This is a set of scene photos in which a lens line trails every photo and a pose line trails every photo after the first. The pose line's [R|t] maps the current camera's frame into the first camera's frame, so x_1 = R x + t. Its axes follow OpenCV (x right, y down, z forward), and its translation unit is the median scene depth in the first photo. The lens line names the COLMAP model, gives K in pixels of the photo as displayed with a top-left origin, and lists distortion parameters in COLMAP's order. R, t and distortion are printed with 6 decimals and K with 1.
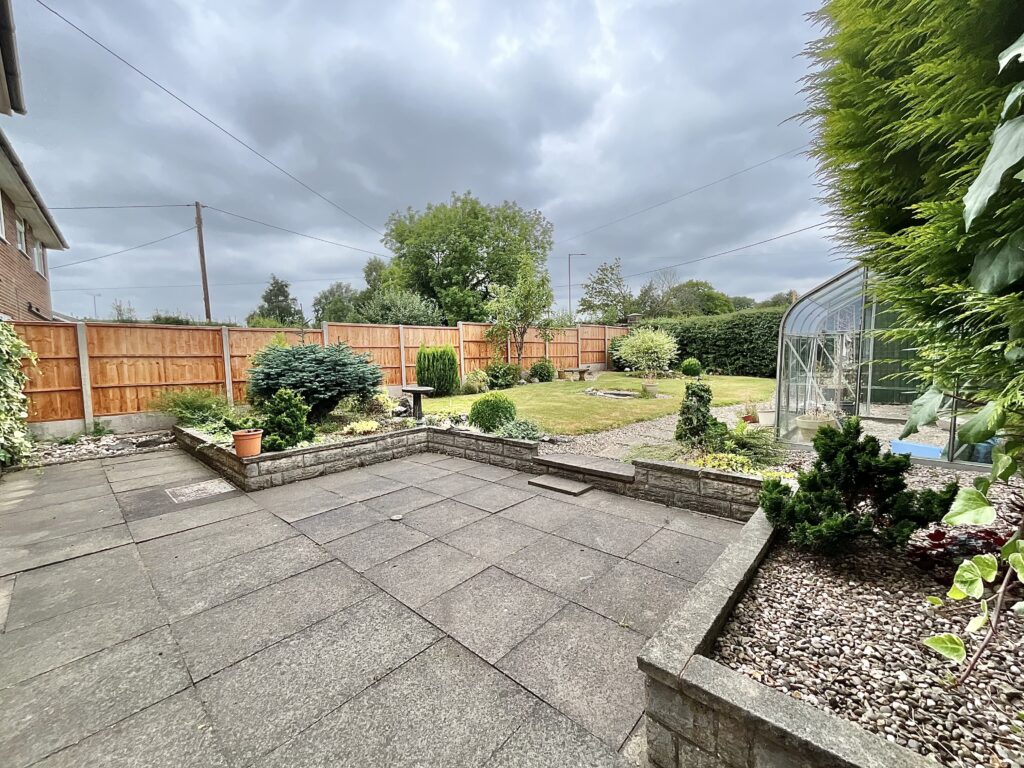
lens RADIAL K [[410.0, 0, 510.8], [0, 410.0, 396.3], [0, 0, 1]] dist [-0.001285, -0.000119]
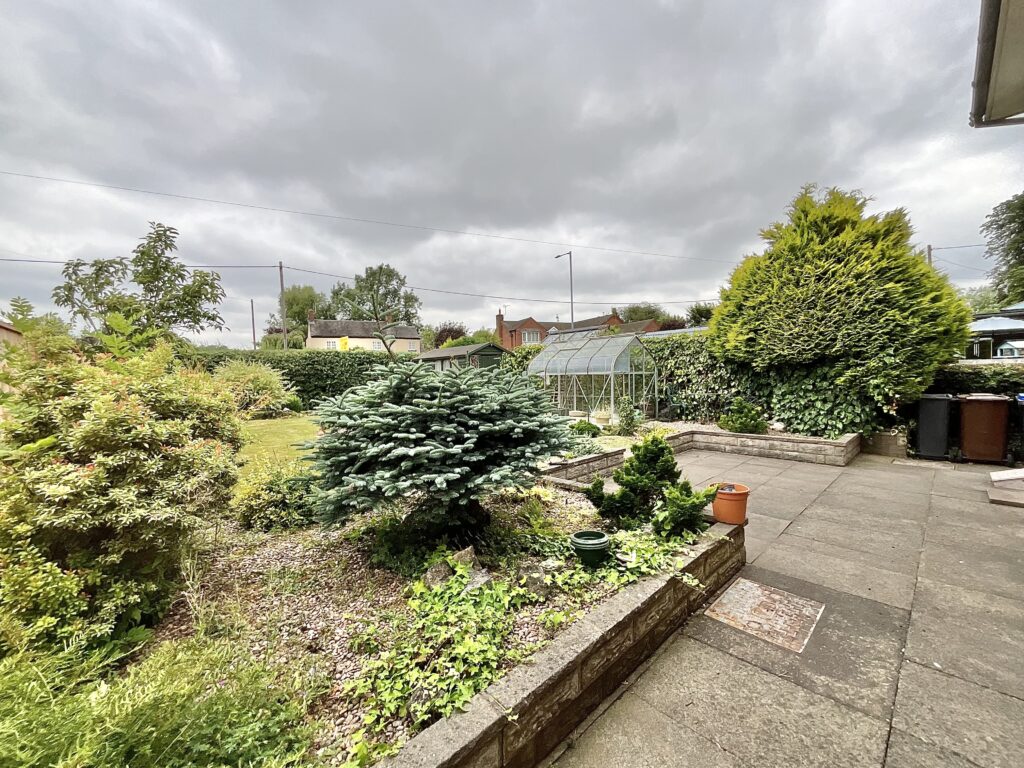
lens RADIAL K [[410.0, 0, 510.8], [0, 410.0, 396.3], [0, 0, 1]] dist [-0.001285, -0.000119]
pose [[0.086687, -0.033263, 0.995680, -2.079453], [0.126715, 0.991693, 0.022098, -0.209448], [-0.988144, 0.124252, 0.090182, 1.932644]]
